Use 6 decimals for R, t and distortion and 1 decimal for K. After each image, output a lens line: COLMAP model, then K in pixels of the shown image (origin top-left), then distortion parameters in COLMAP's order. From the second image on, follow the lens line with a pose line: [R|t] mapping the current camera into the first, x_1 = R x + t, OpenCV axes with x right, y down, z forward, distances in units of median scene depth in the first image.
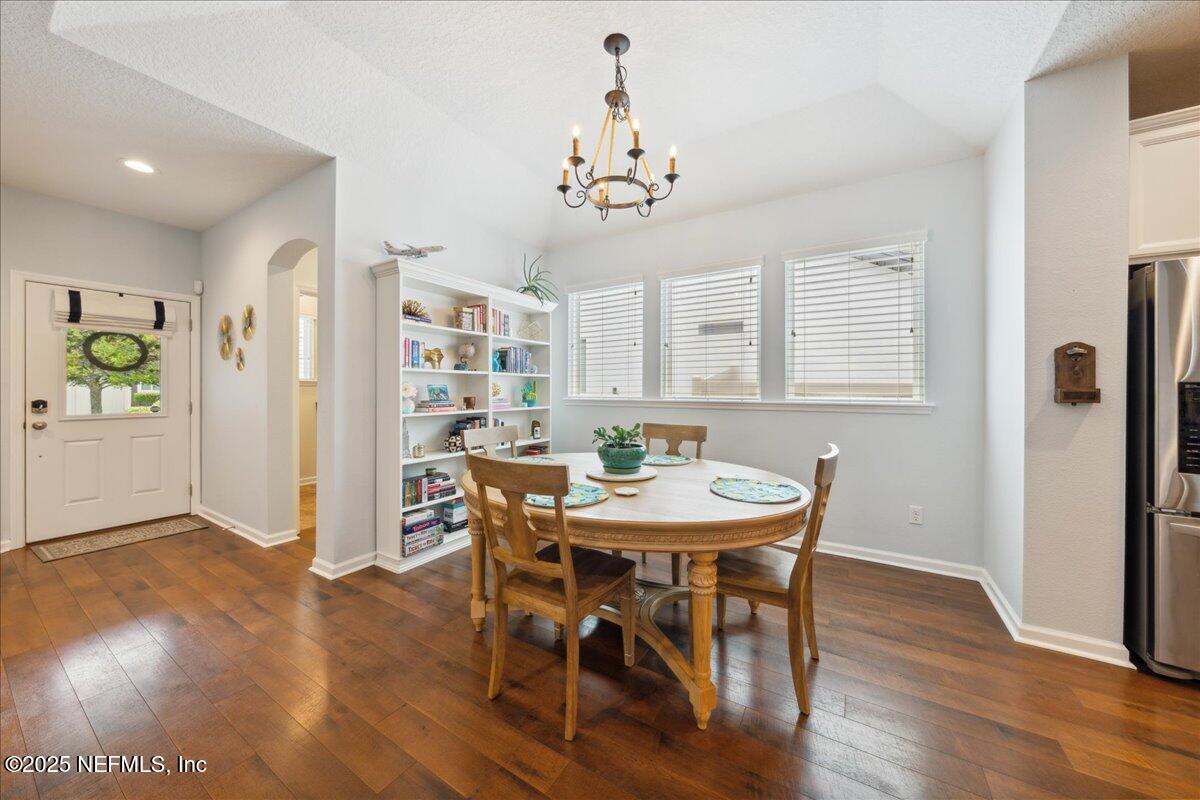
lens RADIAL K [[402.9, 0, 602.3], [0, 402.9, 391.3], [0, 0, 1]] dist [-0.006047, 0.000744]
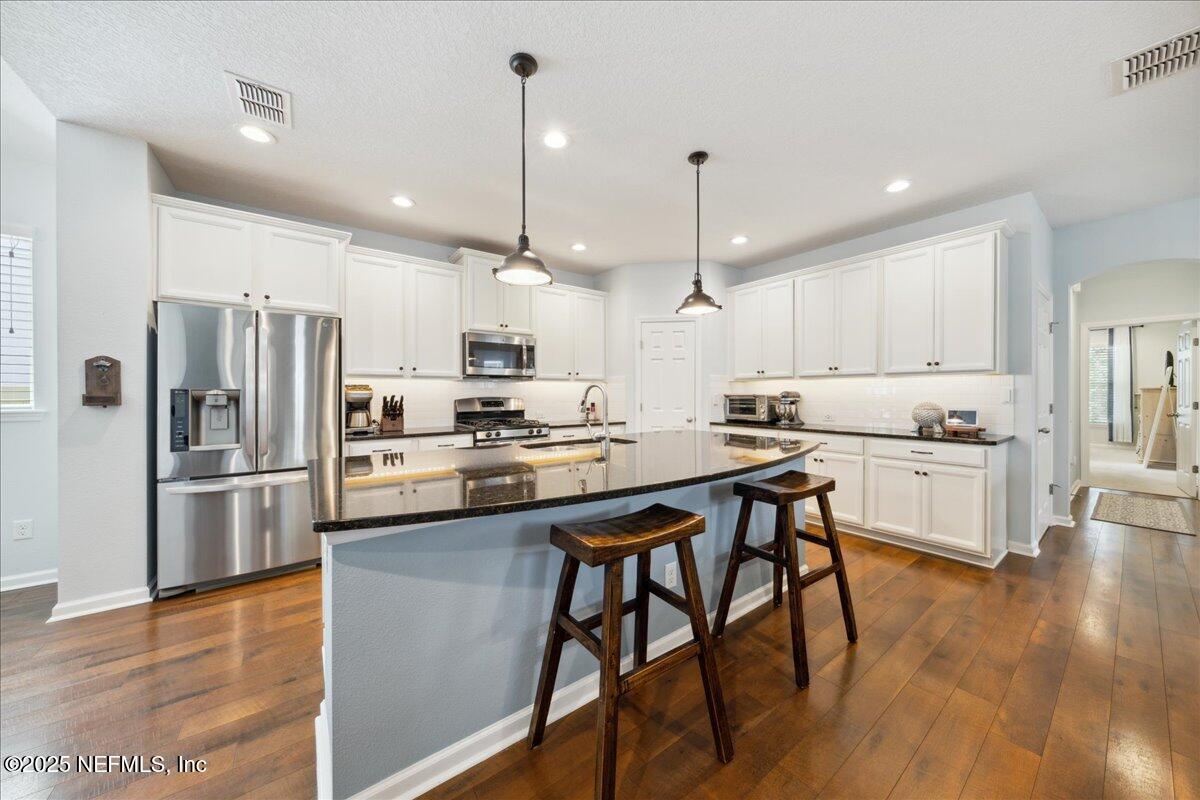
lens RADIAL K [[402.9, 0, 608.2], [0, 402.9, 395.5], [0, 0, 1]] dist [-0.006047, 0.000744]
pose [[0.364391, -0.010082, 0.931191, 0.617127], [0.006573, 0.999944, 0.008254, -0.001998], [-0.931223, 0.003113, 0.364437, -0.904698]]
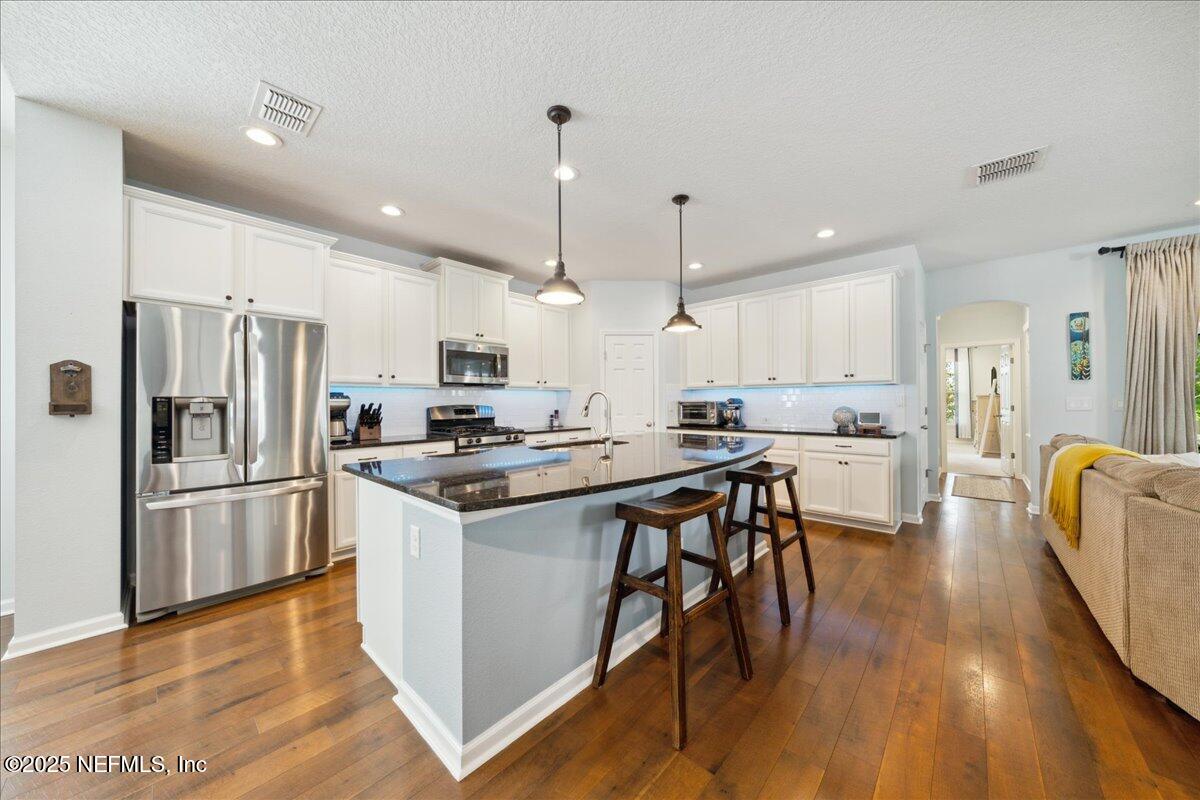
lens RADIAL K [[402.9, 0, 610.0], [0, 402.9, 400.9], [0, 0, 1]] dist [-0.006047, 0.000744]
pose [[0.177757, -0.002603, 0.984071, 0.362337], [0.011278, 0.999936, 0.000608, 0.006916], [-0.984010, 0.010990, 0.177775, -0.684977]]
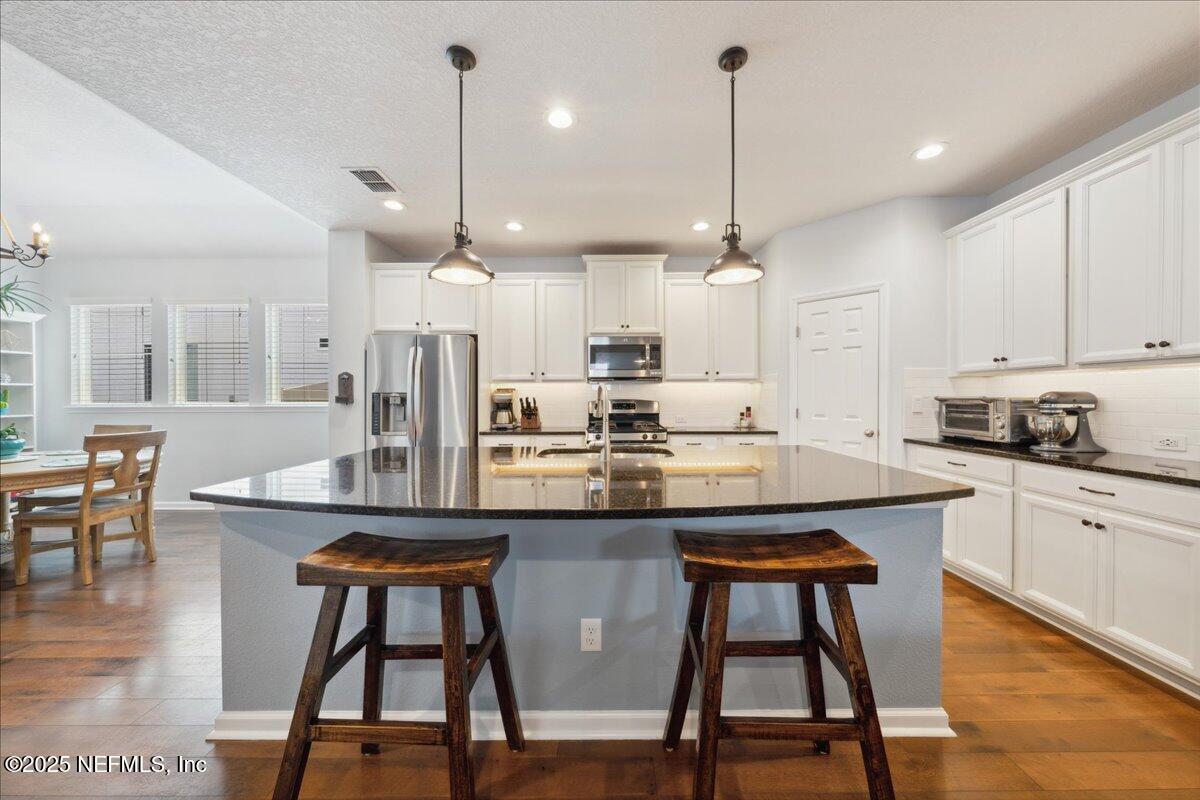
lens RADIAL K [[402.9, 0, 607.1], [0, 402.9, 399.8], [0, 0, 1]] dist [-0.006047, 0.000744]
pose [[0.851328, -0.010429, 0.524530, 1.264757], [0.007385, 0.999942, 0.007895, 0.005742], [-0.524582, -0.002848, 0.851355, -1.367743]]
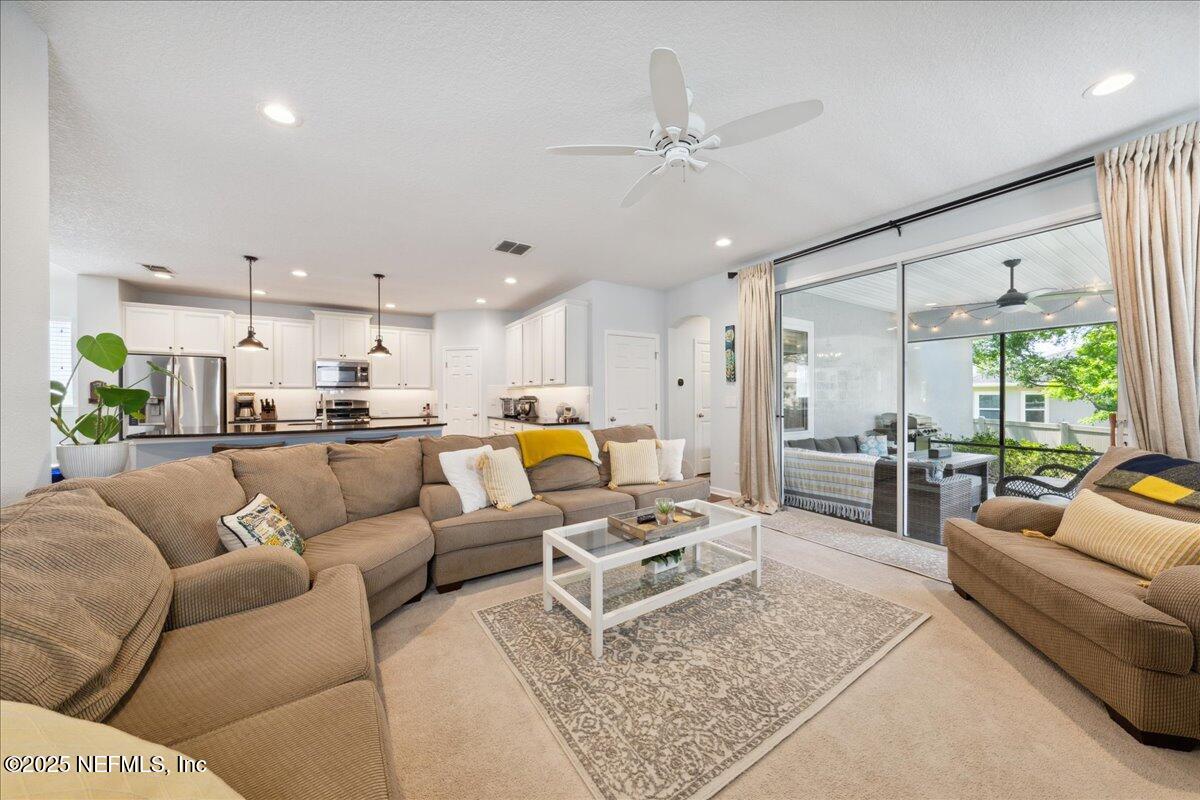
lens RADIAL K [[402.9, 0, 605.9], [0, 402.9, 401.1], [0, 0, 1]] dist [-0.006047, 0.000744]
pose [[0.428249, -0.016661, 0.903507, 0.226030], [0.008680, 0.999860, 0.014323, 0.003218], [-0.903619, 0.001708, 0.428334, -3.263483]]
